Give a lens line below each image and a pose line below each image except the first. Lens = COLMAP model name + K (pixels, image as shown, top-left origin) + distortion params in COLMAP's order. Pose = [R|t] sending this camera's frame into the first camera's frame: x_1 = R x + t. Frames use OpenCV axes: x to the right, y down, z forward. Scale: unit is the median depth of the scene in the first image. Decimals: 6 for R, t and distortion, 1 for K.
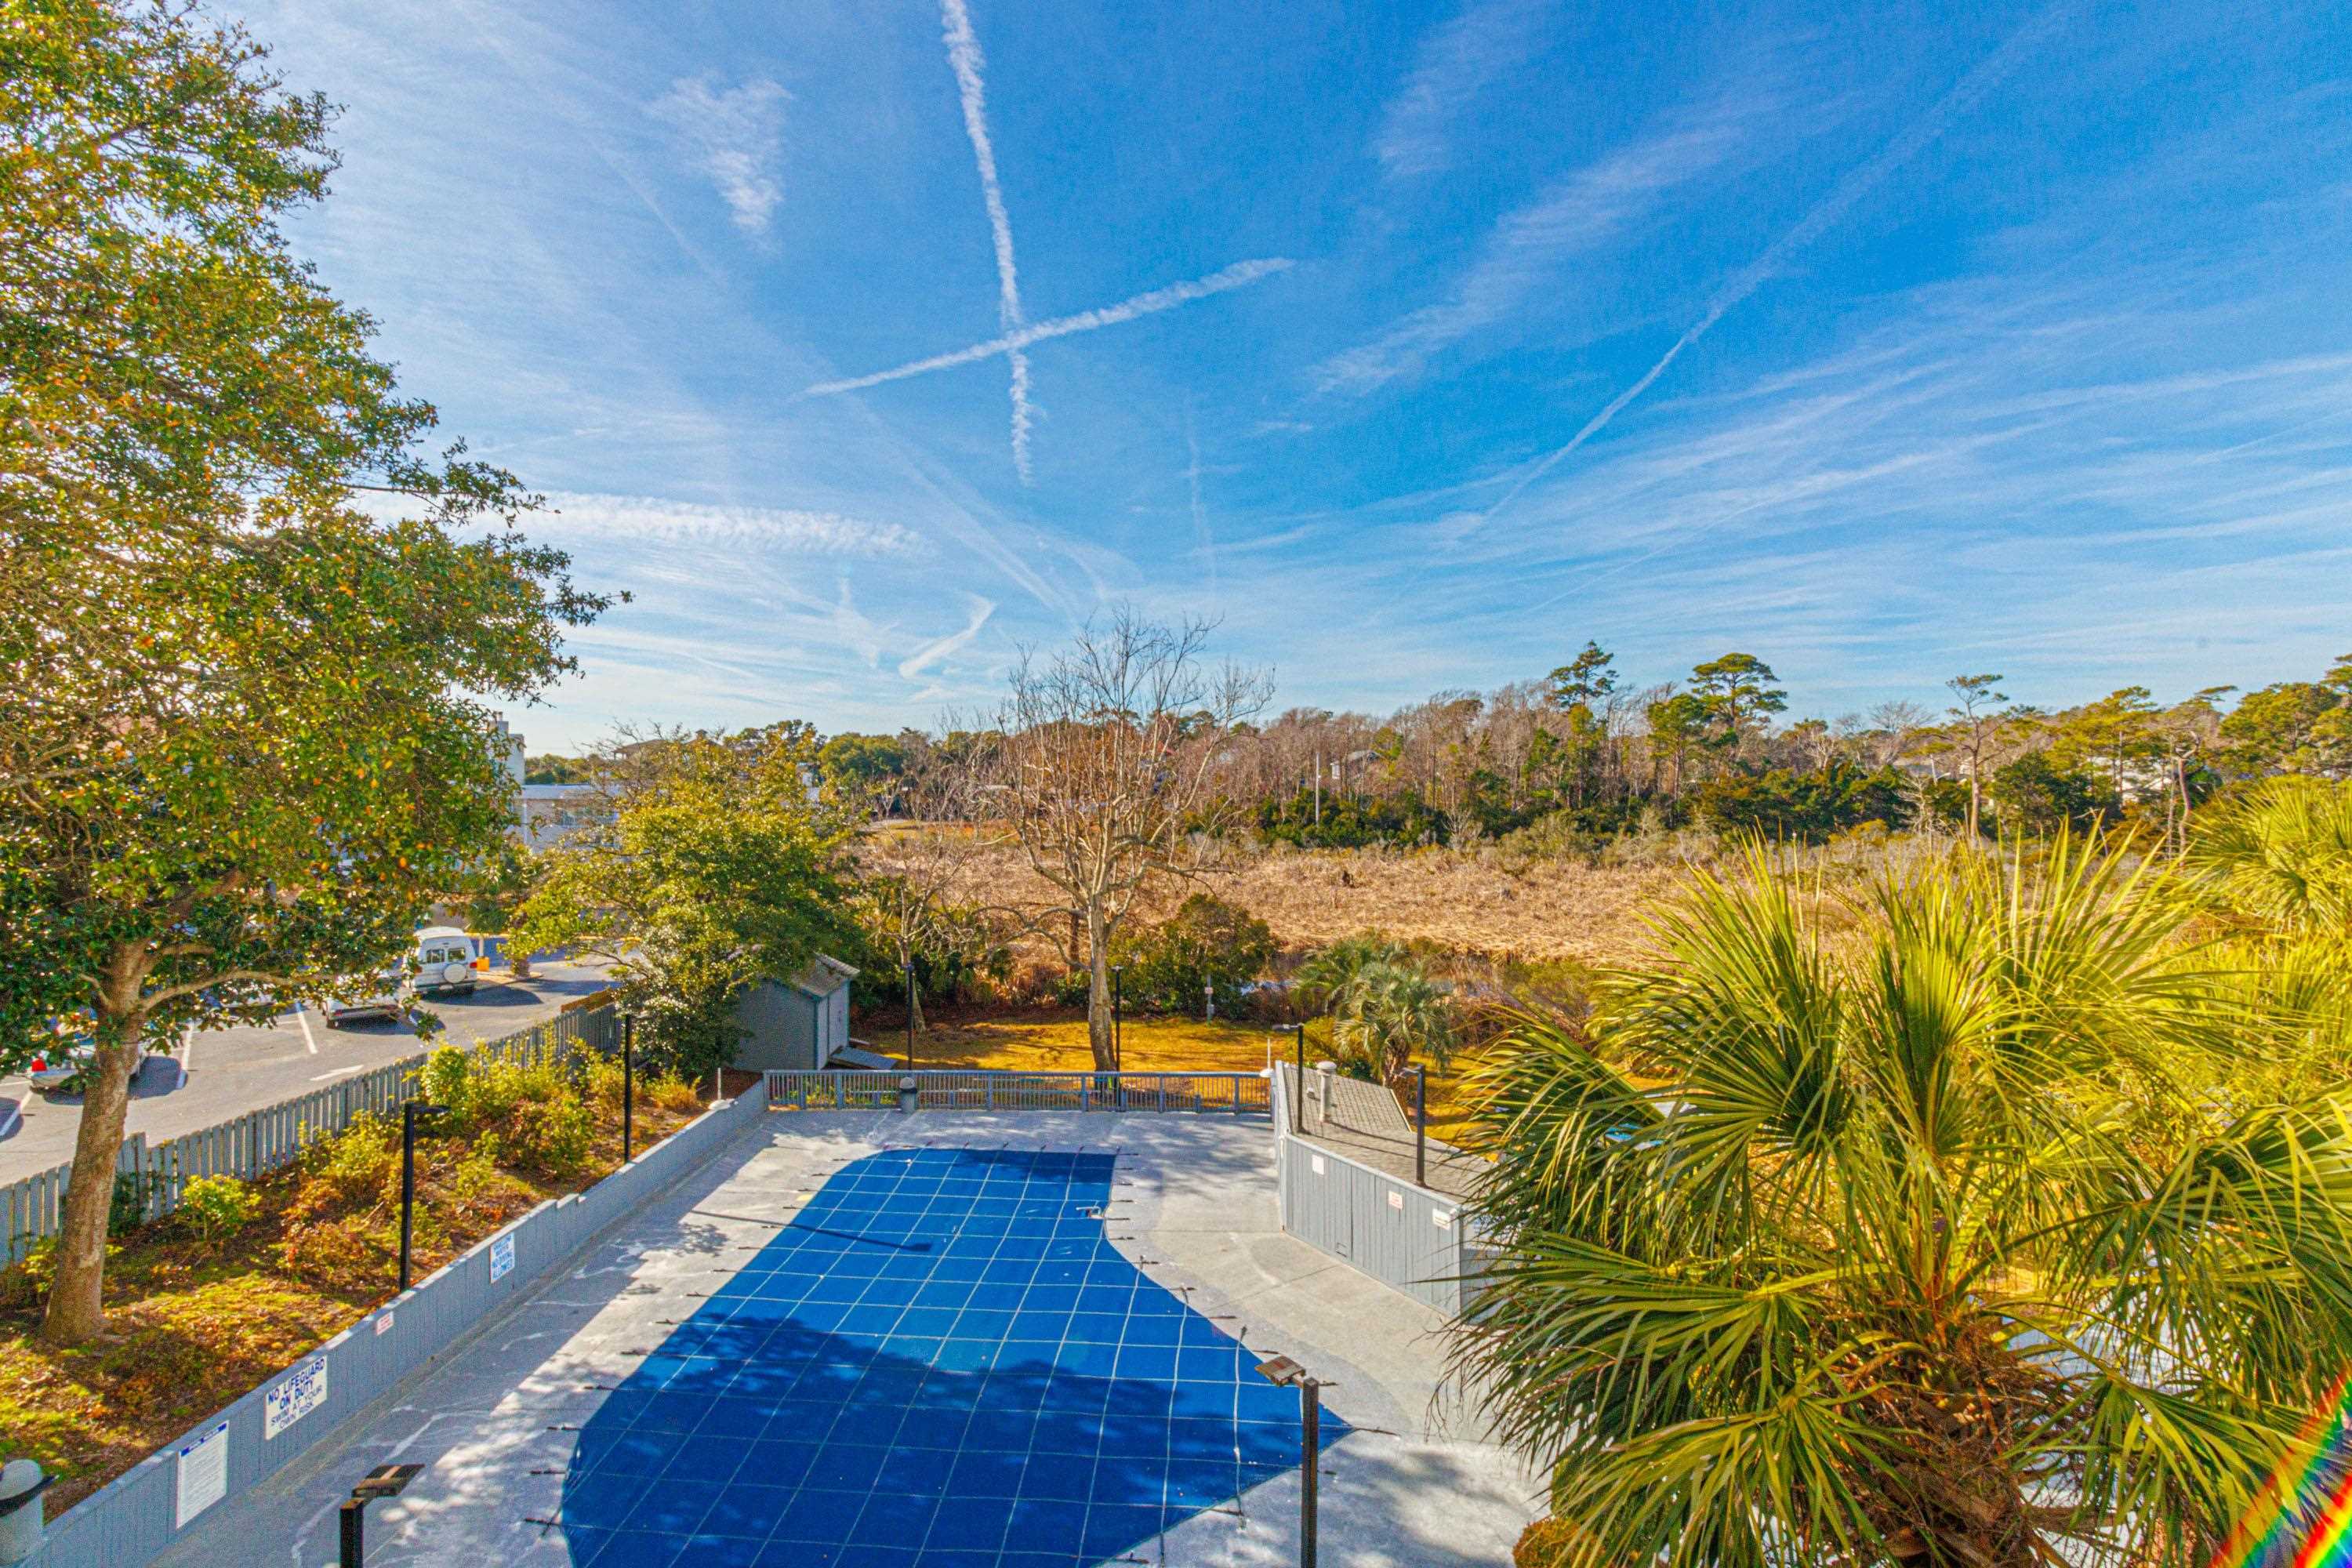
lens RADIAL K [[1084.6, 0, 1172.1], [0, 1084.6, 776.8], [0, 0, 1]] dist [0.001540, 0.001099]
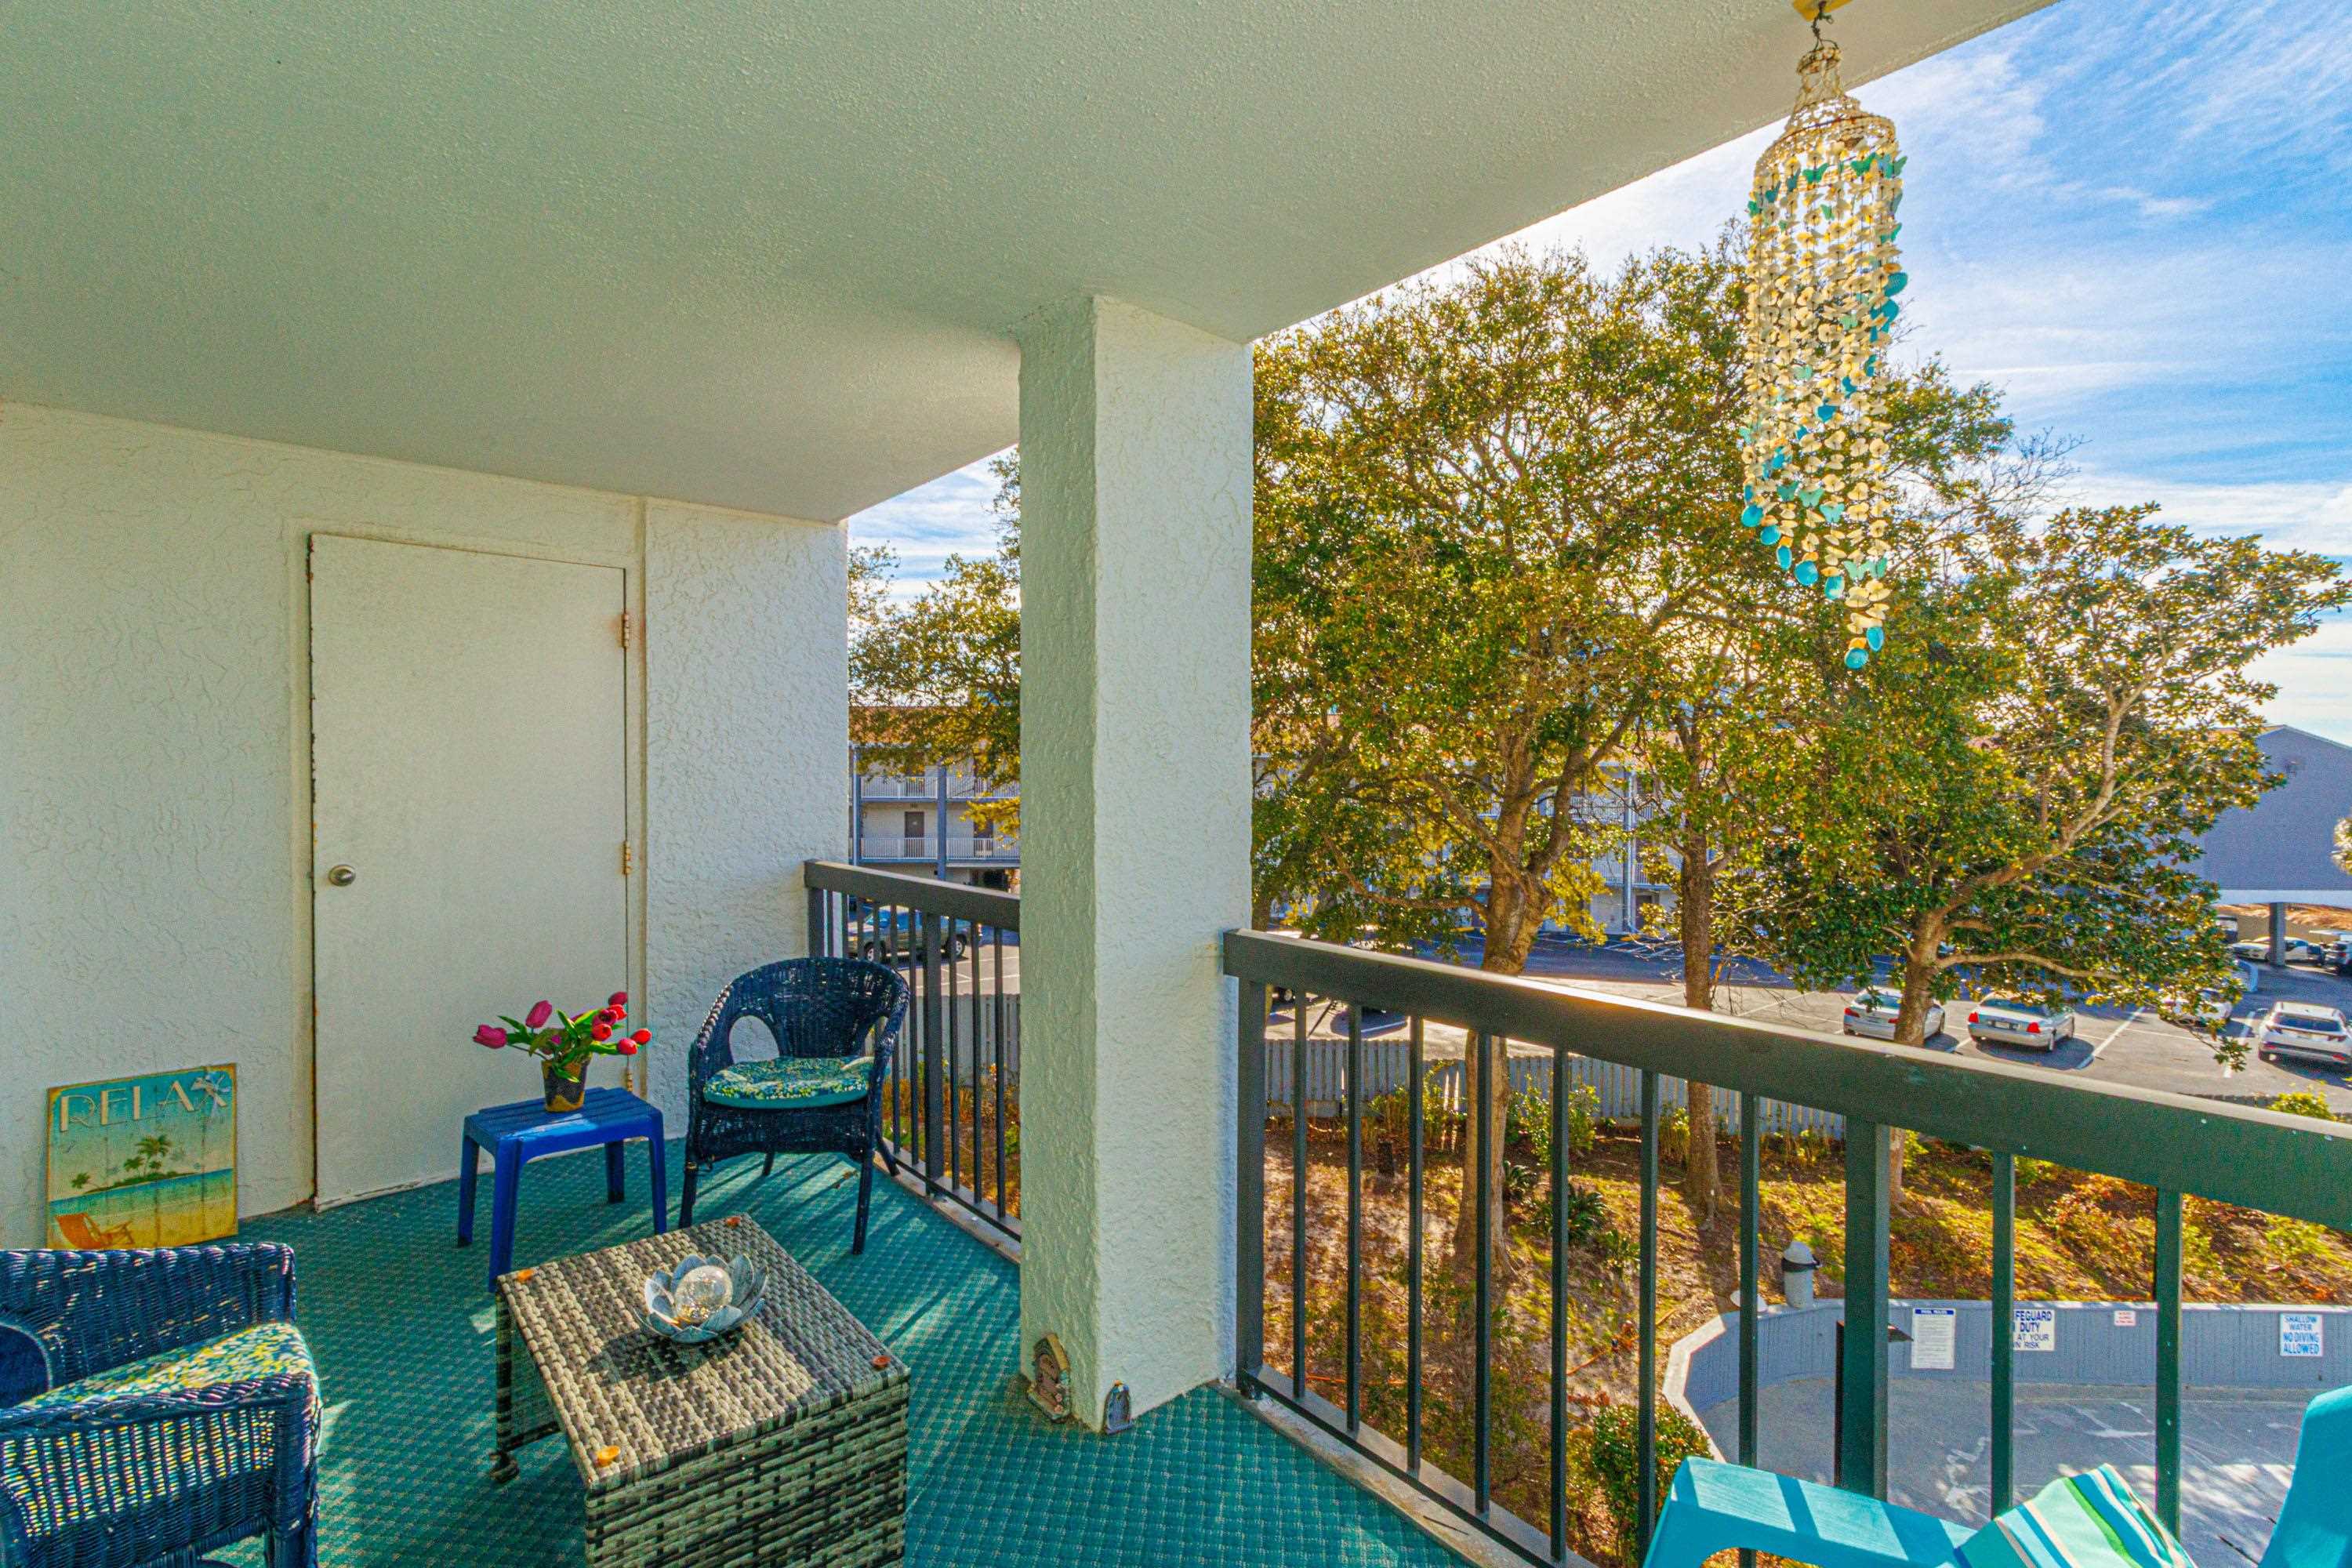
lens RADIAL K [[1063.3, 0, 1180.7], [0, 1063.3, 780.6], [0, 0, 1]] dist [0.000214, 0.000256]
pose [[0.051619, 0.007025, -0.998642, 0.171912], [-0.017439, 0.999829, 0.006132, 0.003782], [0.998515, 0.017099, 0.051733, 0.037763]]
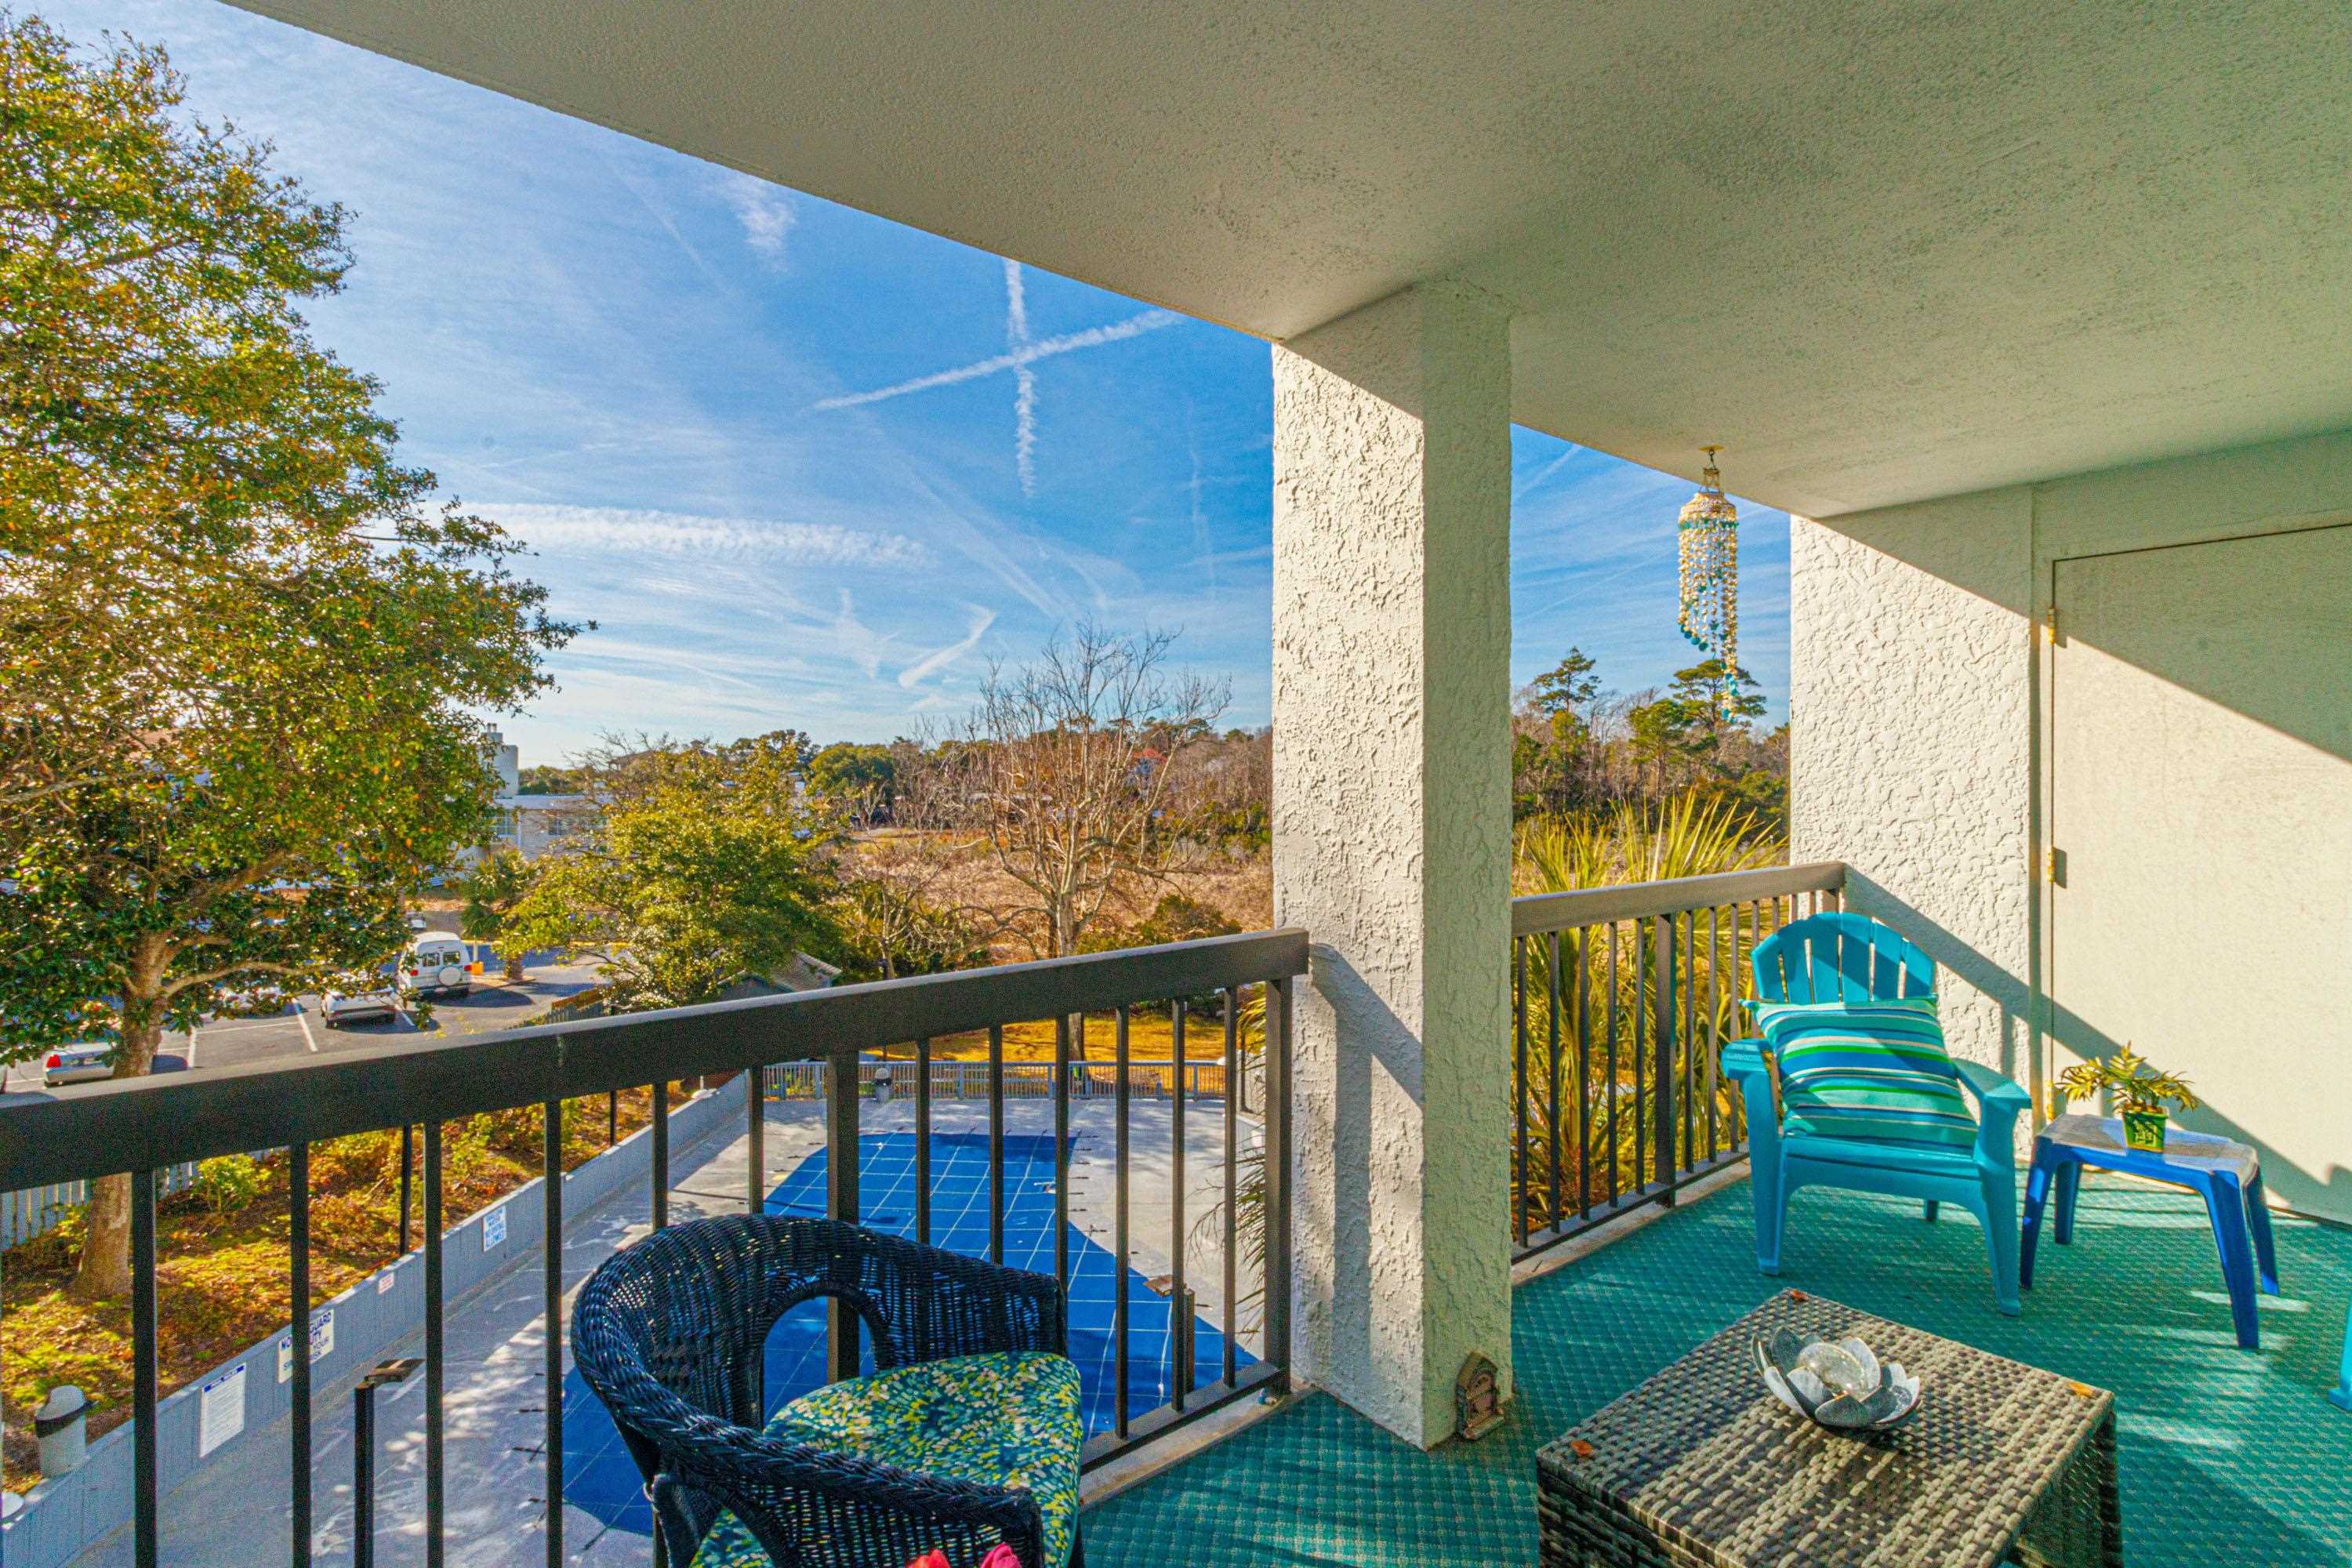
lens RADIAL K [[1074.7, 0, 1170.1], [0, 1074.7, 774.2], [0, 0, 1]] dist [0.000842, 0.000710]
pose [[0.999958, -0.006289, 0.006684, 0.044041], [0.006349, 0.999939, -0.008994, 0.005038], [-0.006627, 0.009036, 0.999937, -0.067467]]
